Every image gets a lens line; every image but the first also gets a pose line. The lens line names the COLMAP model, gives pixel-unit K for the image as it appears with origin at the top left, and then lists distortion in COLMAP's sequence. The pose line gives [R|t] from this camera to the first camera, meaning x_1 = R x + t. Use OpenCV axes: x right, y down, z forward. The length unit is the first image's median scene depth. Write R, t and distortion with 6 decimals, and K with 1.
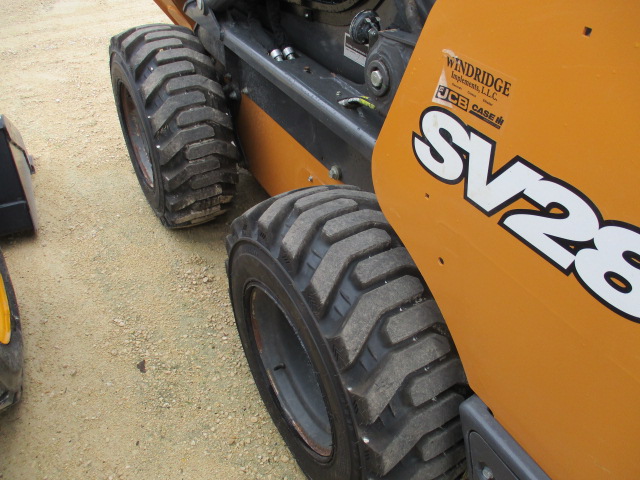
lens RADIAL K [[536.1, 0, 323.4], [0, 536.1, 239.1], [0, 0, 1]] dist [-0.049730, 0.015730]
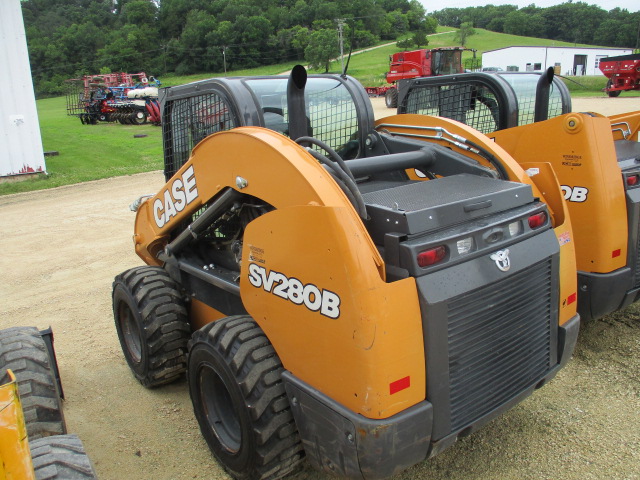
lens RADIAL K [[536.1, 0, 323.4], [0, 536.1, 239.1], [0, 0, 1]] dist [-0.049730, 0.015730]
pose [[0.987534, -0.122117, 0.099314, 0.138787], [0.153058, 0.892232, -0.424848, 0.413859], [-0.036730, 0.434753, 0.899800, -0.761328]]
